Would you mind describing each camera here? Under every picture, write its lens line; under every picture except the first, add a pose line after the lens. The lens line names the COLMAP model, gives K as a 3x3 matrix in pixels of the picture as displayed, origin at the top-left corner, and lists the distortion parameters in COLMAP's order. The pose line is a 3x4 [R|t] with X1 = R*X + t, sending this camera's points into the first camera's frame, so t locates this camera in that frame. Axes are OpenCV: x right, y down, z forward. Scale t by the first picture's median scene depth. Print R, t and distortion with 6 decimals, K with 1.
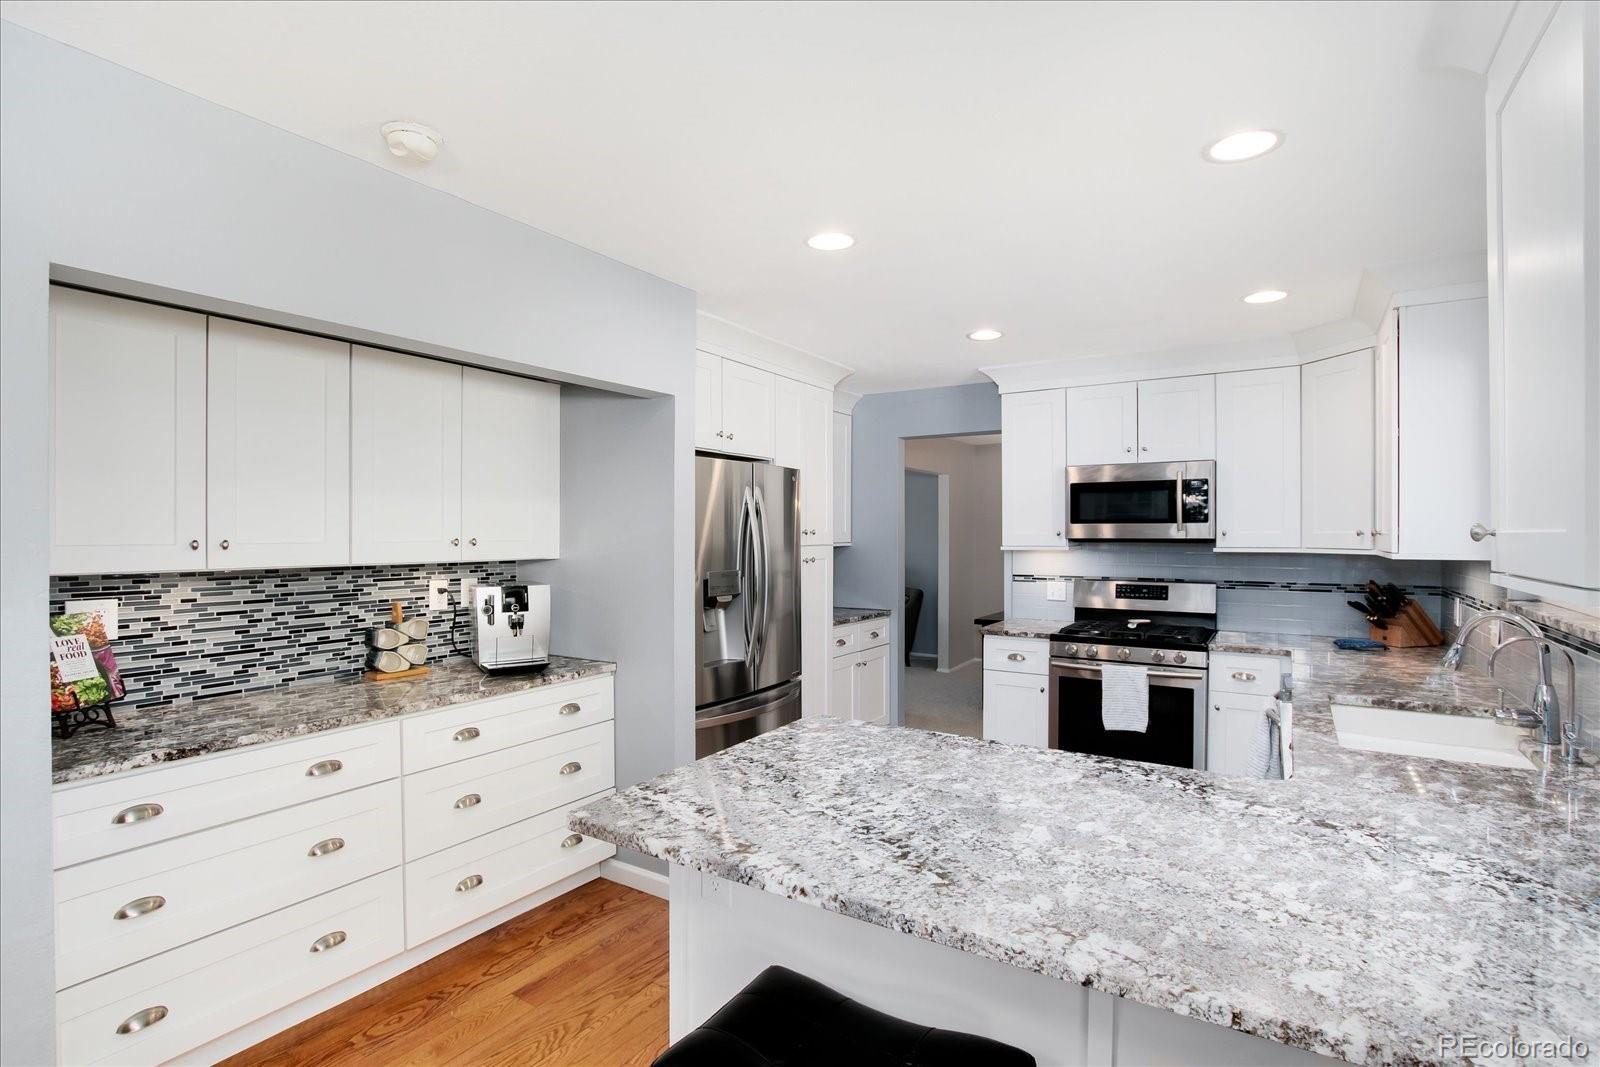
lens RADIAL K [[767.7, 0, 797.9], [0, 767.7, 527.8], [0, 0, 1]] dist [-0.023188, 0.000201]
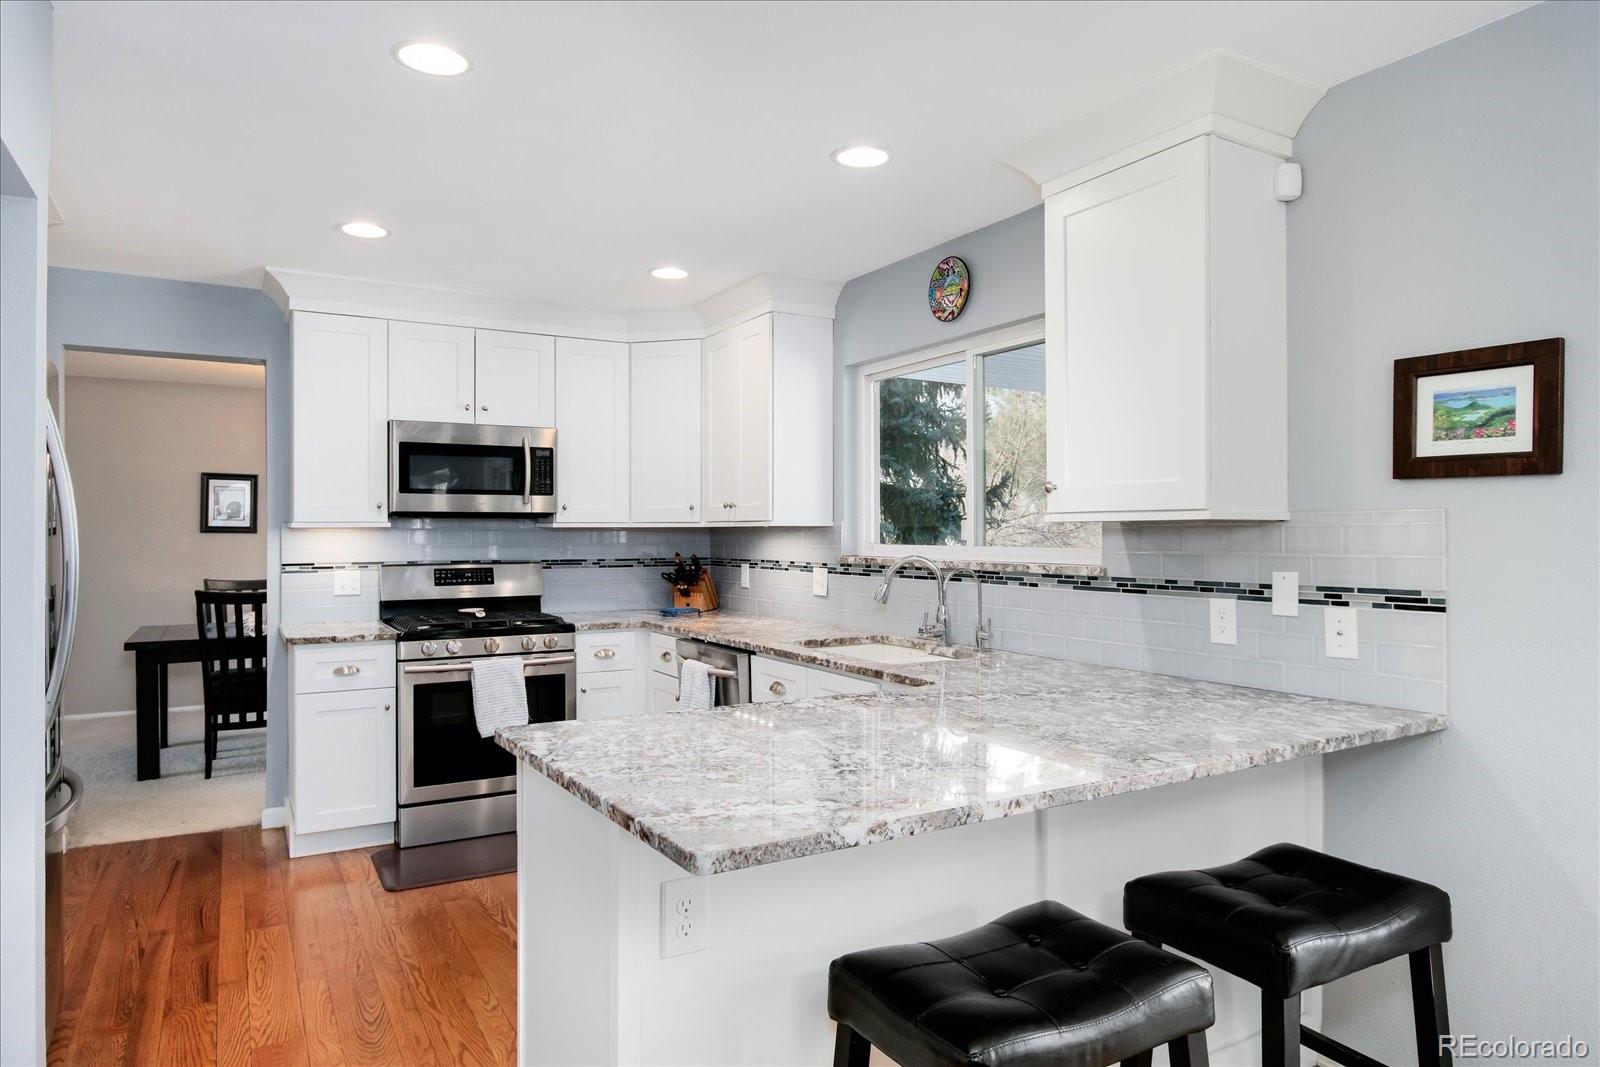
lens RADIAL K [[977.2, 0, 795.2], [0, 977.2, 522.2], [0, 0, 1]] dist [-0.002558, 0.000595]
pose [[0.451413, 0.010293, 0.892256, -0.384921], [-0.005858, 0.999946, -0.008571, 0.033687], [-0.892296, -0.001357, 0.451449, 0.200666]]
